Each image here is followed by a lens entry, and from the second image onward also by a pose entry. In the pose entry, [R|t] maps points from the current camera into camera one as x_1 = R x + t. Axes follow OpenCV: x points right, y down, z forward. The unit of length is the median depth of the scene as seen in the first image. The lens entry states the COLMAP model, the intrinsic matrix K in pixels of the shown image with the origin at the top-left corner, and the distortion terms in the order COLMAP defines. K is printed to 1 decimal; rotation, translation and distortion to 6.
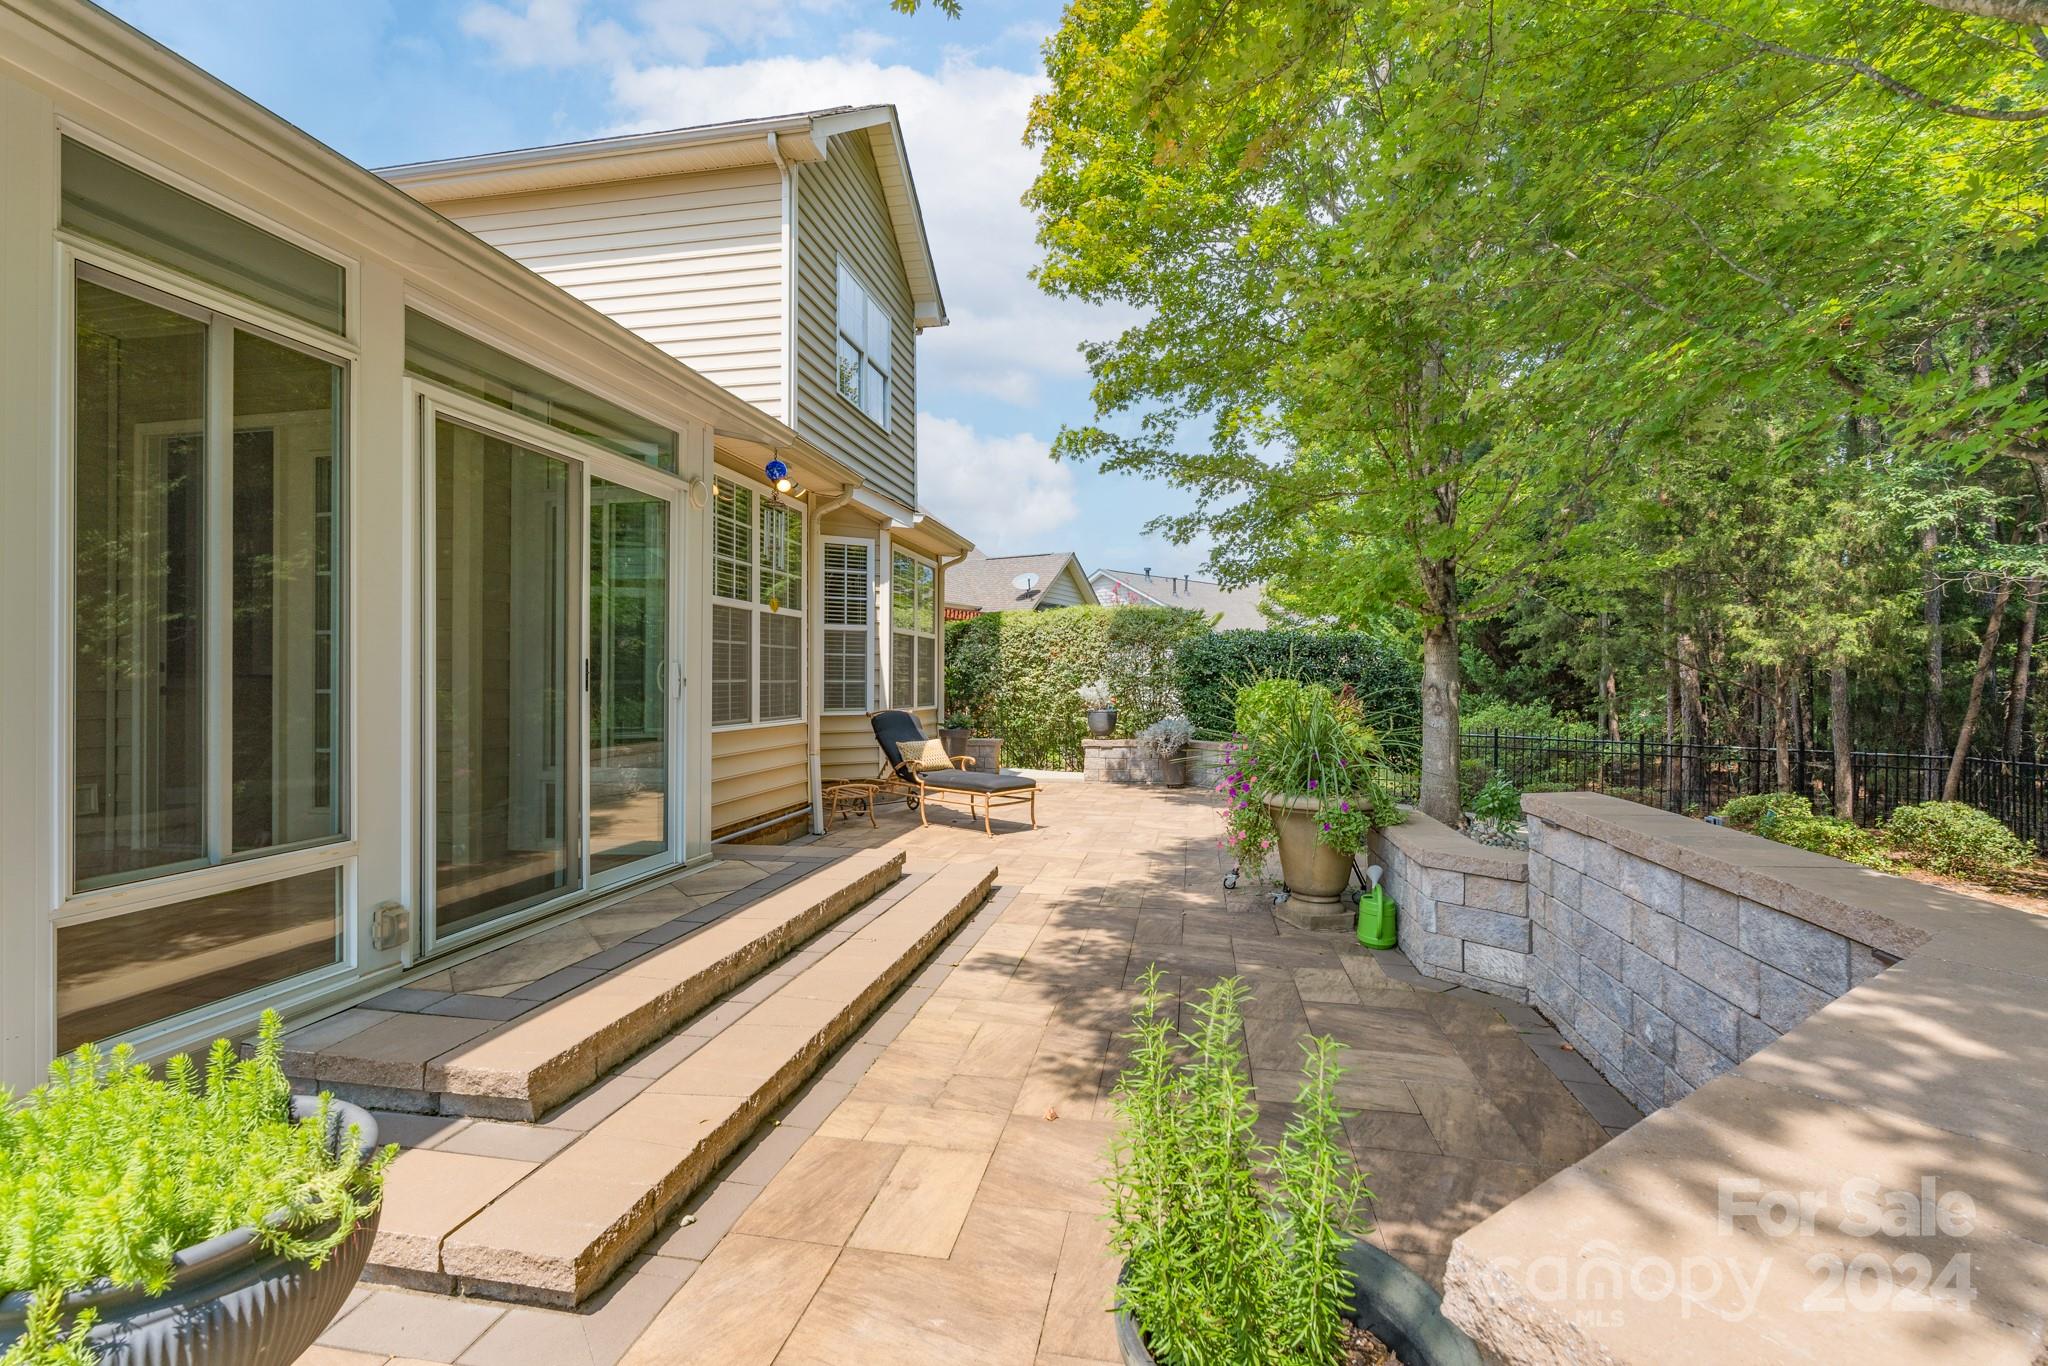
lens RADIAL K [[936.0, 0, 1015.4], [0, 936.0, 680.7], [0, 0, 1]] dist [0.000736, 0.000325]
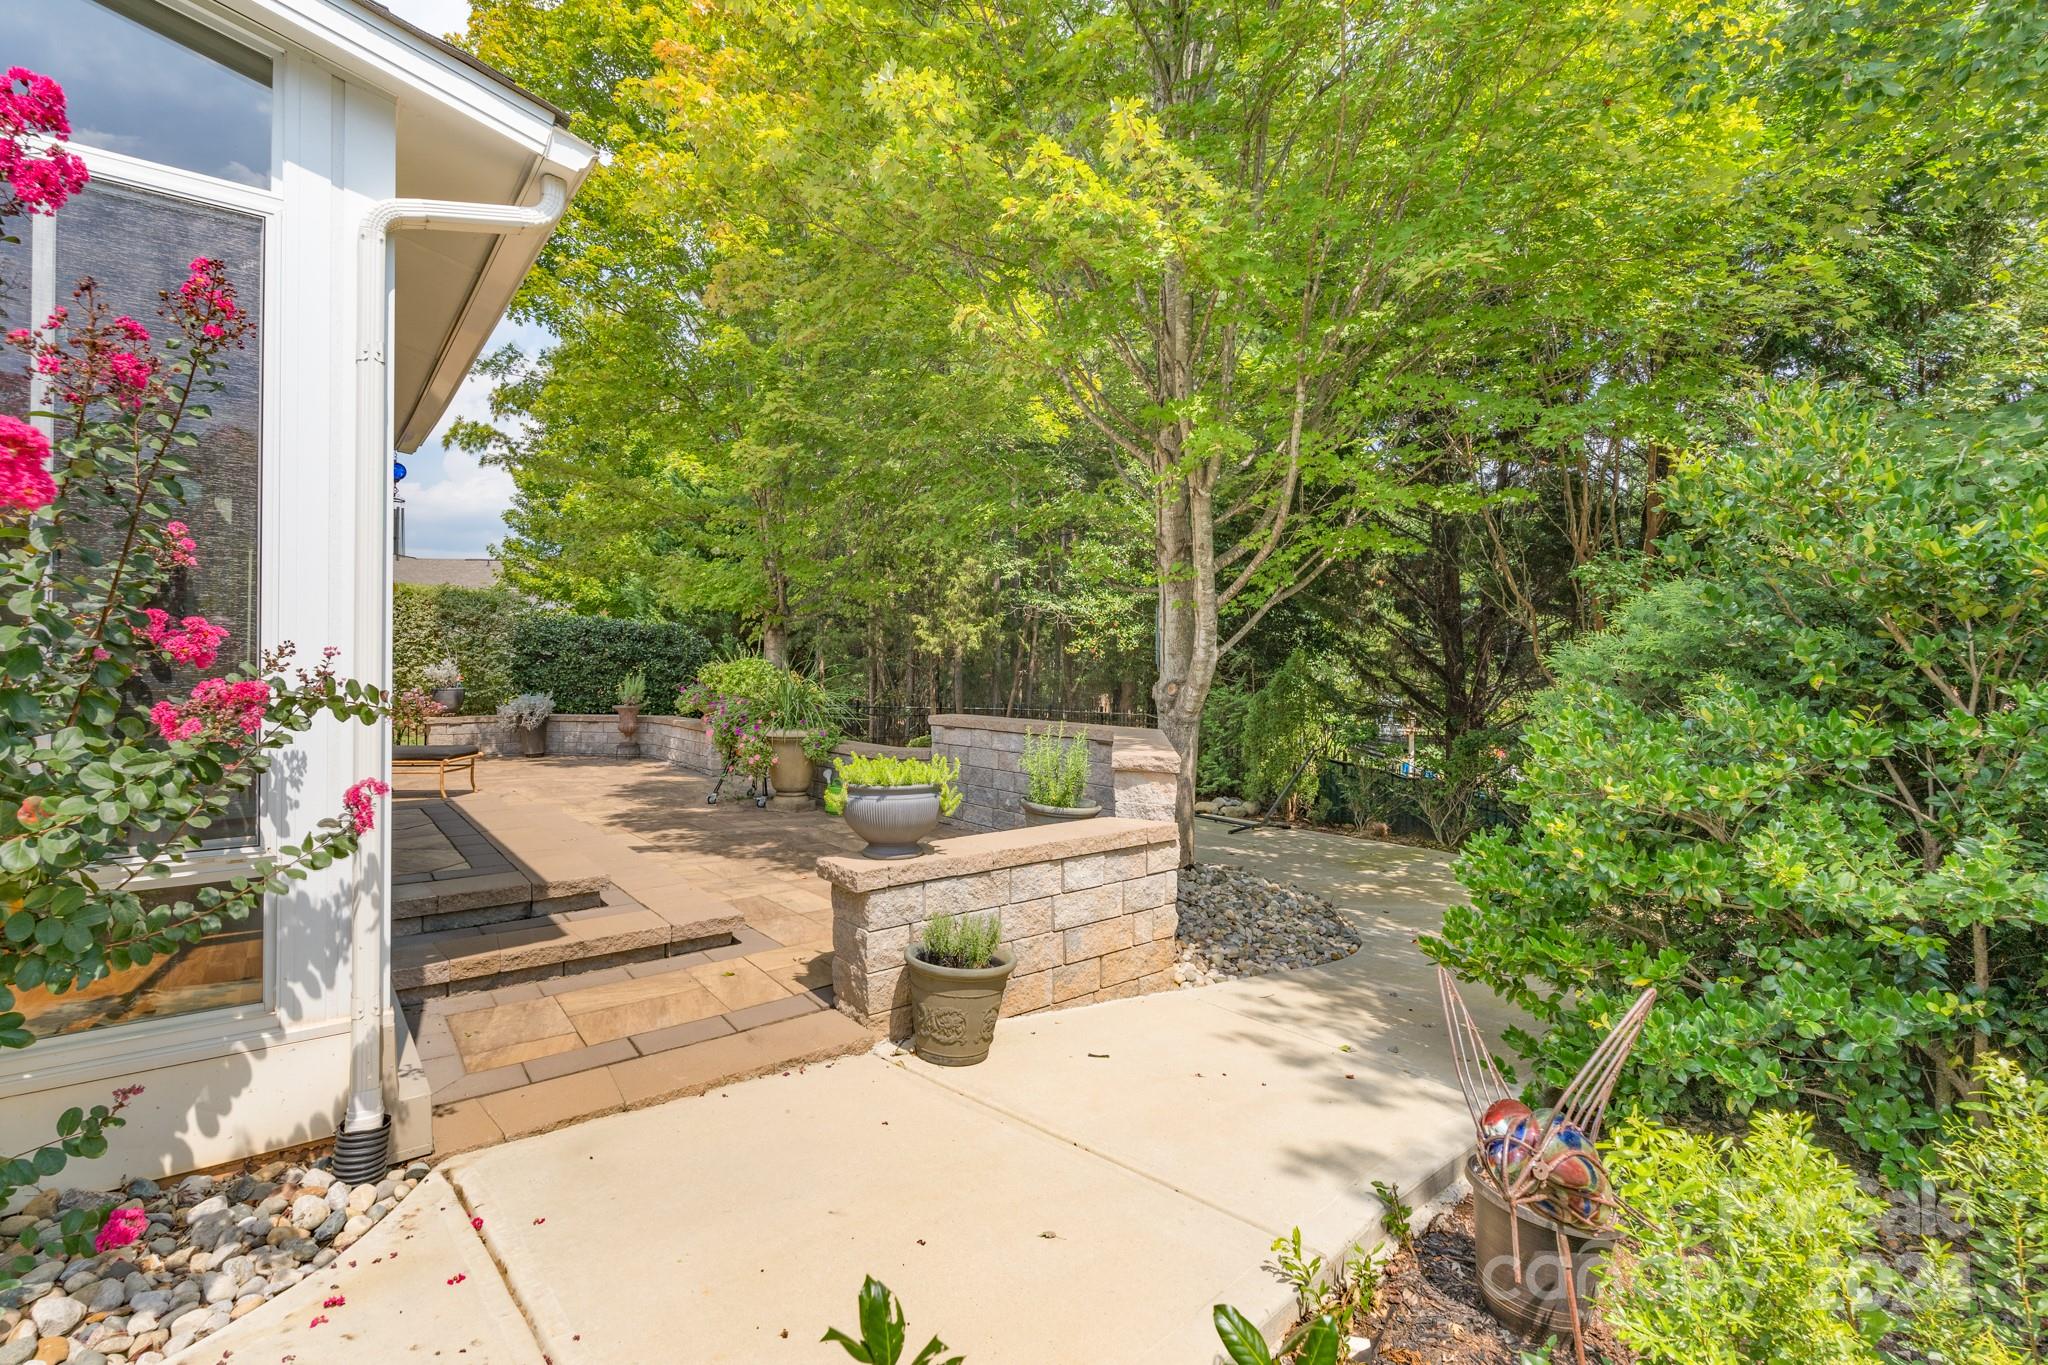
lens RADIAL K [[936.0, 0, 1015.8], [0, 936.0, 668.5], [0, 0, 1]] dist [0.000736, 0.000325]
pose [[0.662170, 0.003168, 0.749347, -0.354235], [-0.005076, 0.999987, 0.000258, 0.008463], [-0.749336, -0.003975, 0.662178, -0.193460]]
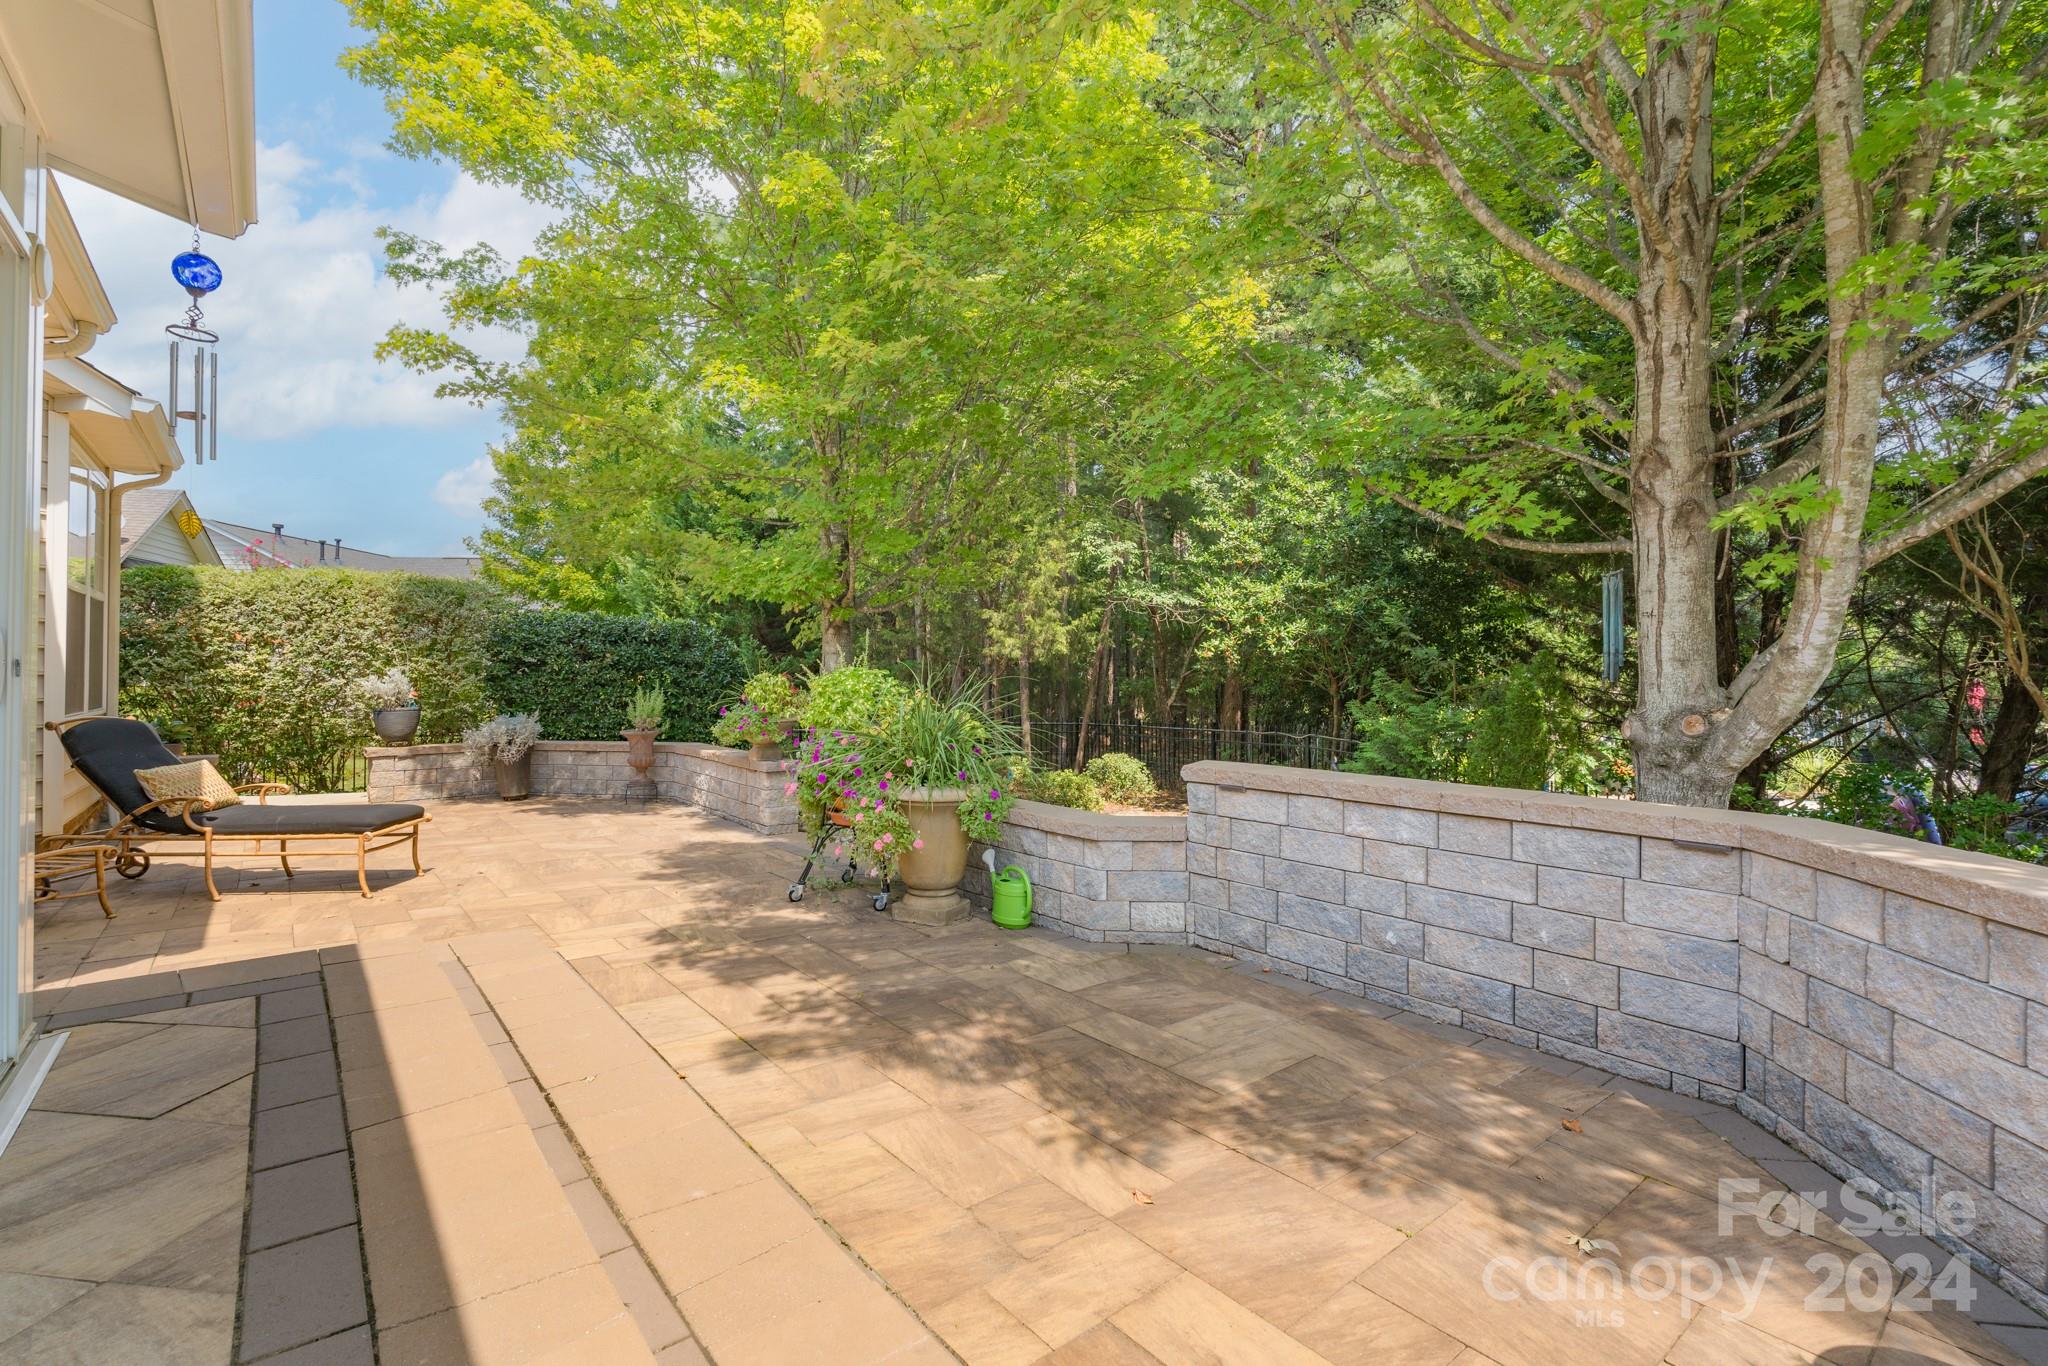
lens RADIAL K [[936.0, 0, 1014.5], [0, 936.0, 670.1], [0, 0, 1]] dist [0.000736, 0.000325]
pose [[0.653870, 0.001238, 0.756606, -0.206070], [-0.001091, 0.999999, -0.000694, 0.001020], [-0.756606, -0.000372, 0.653871, 0.170473]]
